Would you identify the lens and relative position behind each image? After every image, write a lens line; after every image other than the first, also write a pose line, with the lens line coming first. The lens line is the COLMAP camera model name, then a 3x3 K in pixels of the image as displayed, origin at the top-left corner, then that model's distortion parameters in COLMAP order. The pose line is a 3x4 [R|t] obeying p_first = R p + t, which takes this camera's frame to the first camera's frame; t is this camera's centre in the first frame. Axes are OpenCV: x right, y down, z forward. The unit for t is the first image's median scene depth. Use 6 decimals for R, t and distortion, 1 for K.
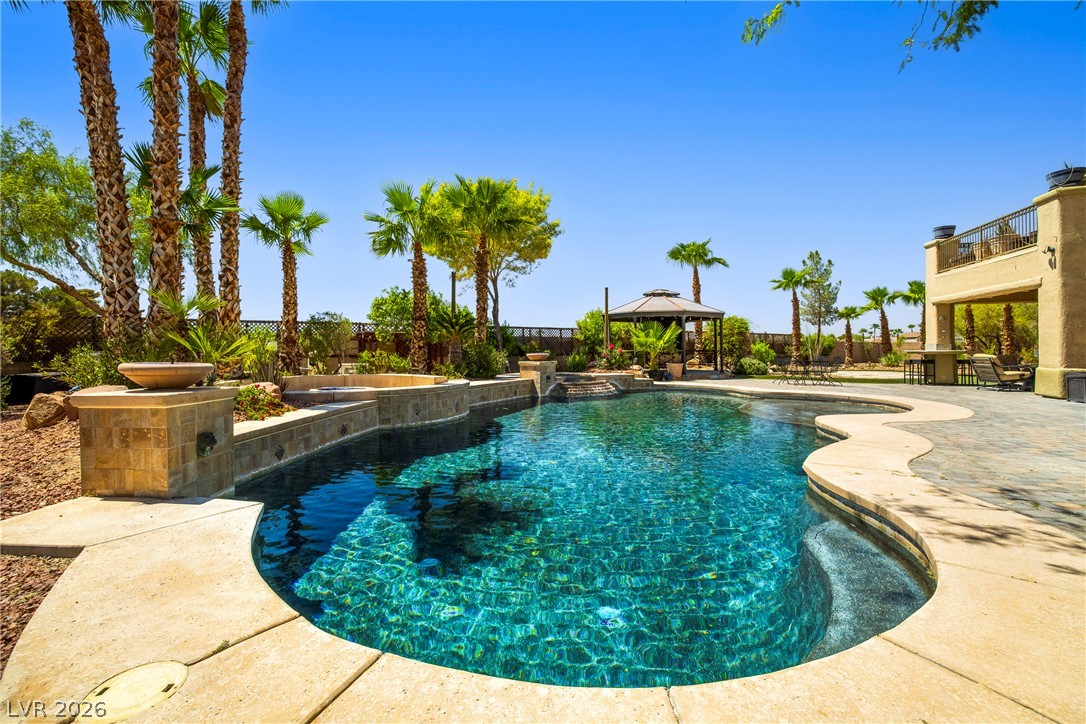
lens RADIAL K [[462.2, 0, 529.1], [0, 462.2, 348.1], [0, 0, 1]] dist [-0.030934, 0.000310]
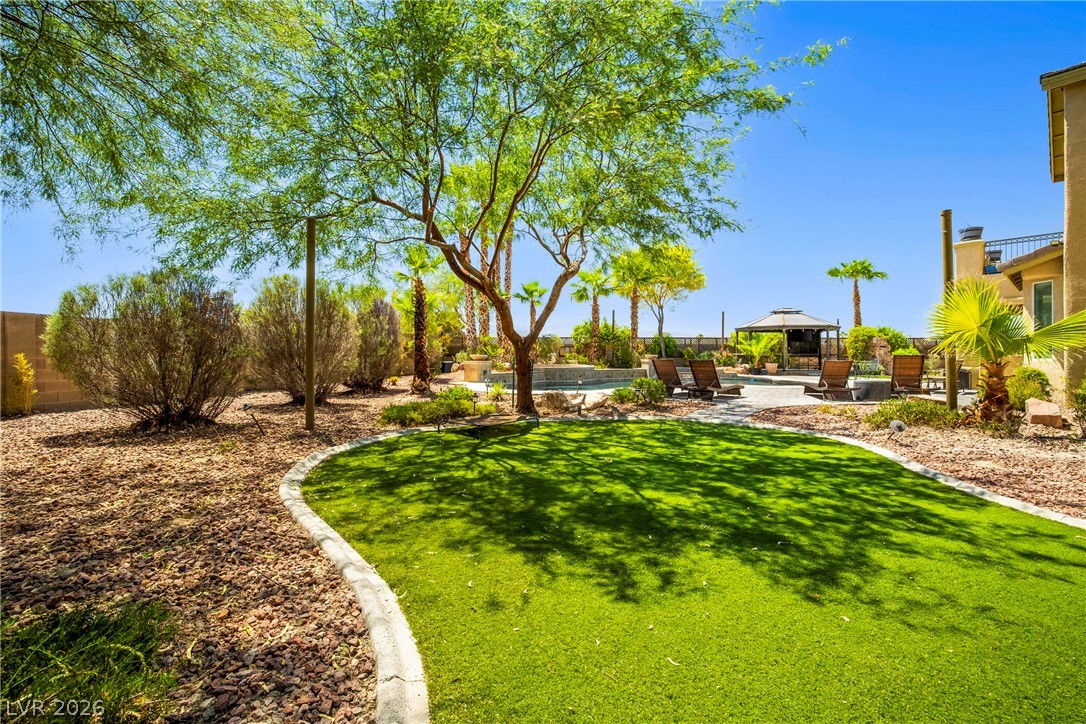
lens RADIAL K [[448.9, 0, 545.3], [0, 448.9, 350.7], [0, 0, 1]] dist [-0.001995, -0.000022]
pose [[0.835973, 0.002976, -0.548762, 0.583767], [-0.003411, 0.999994, 0.000226, -0.003694], [0.548759, 0.001683, 0.835979, -0.625888]]
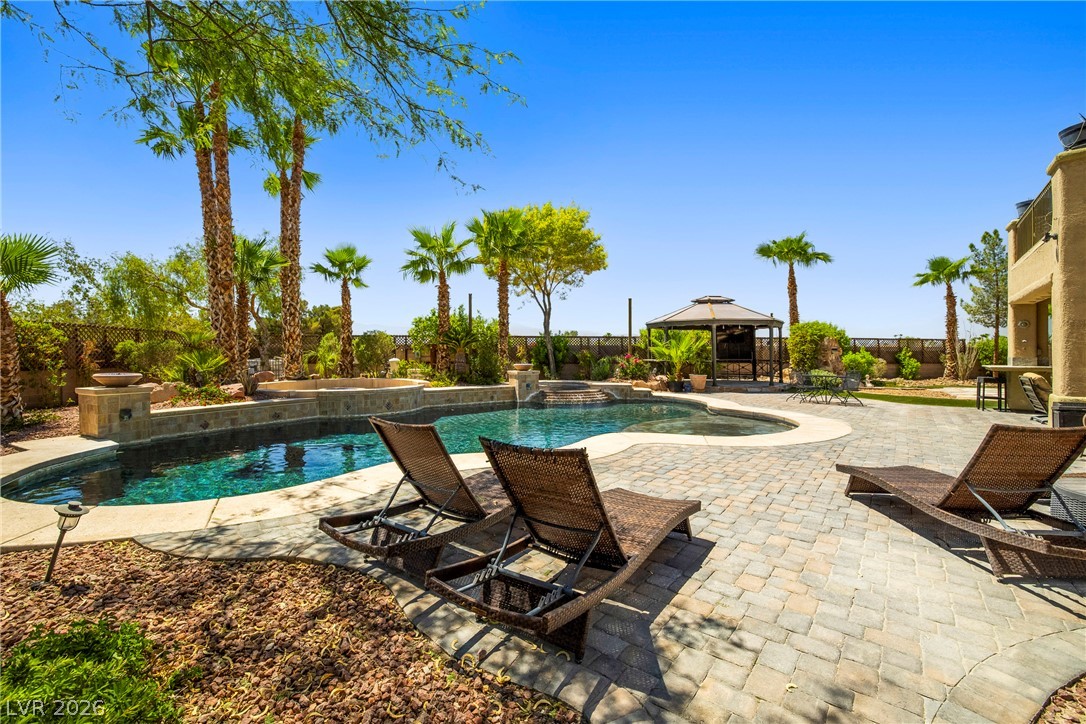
lens RADIAL K [[462.2, 0, 529.1], [0, 462.2, 348.1], [0, 0, 1]] dist [-0.030934, 0.000310]
pose [[0.913694, 0.000575, -0.406403, 0.457259], [-0.002089, 0.999992, -0.003281, -0.021302], [0.406398, 0.003847, 0.913688, -0.024890]]
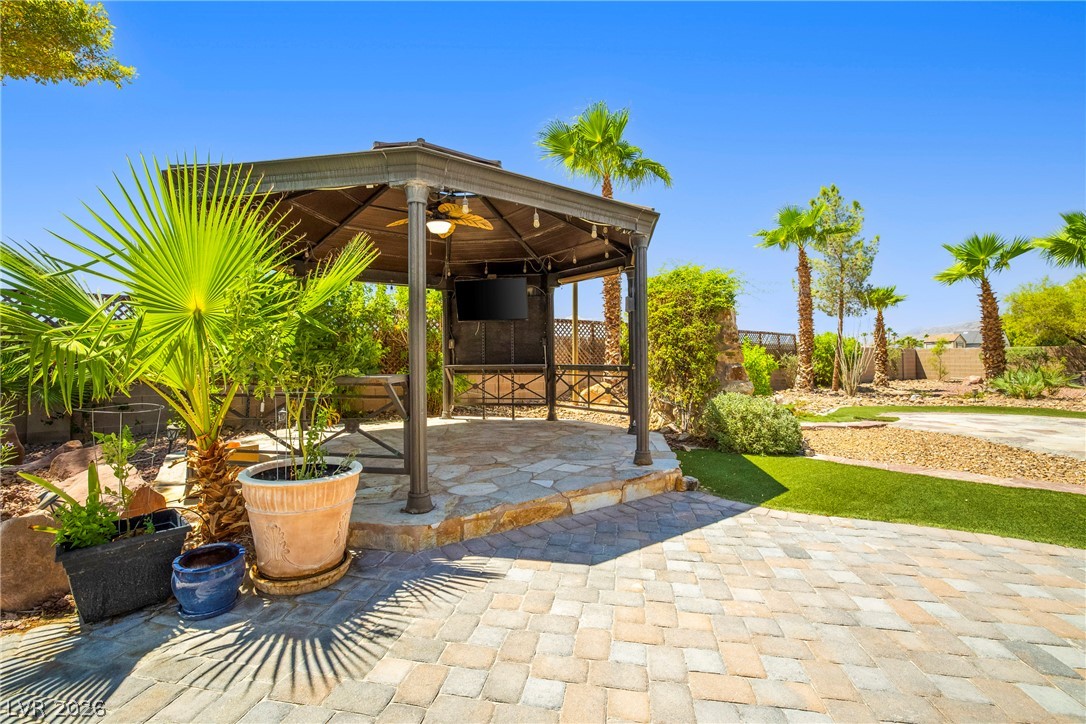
lens RADIAL K [[462.2, 0, 529.1], [0, 462.2, 348.1], [0, 0, 1]] dist [-0.030934, 0.000310]
pose [[0.996519, 0.005452, 0.083182, 0.447052], [-0.004137, 0.999864, -0.015970, -0.003747], [-0.083258, 0.015570, 0.996406, 1.006126]]
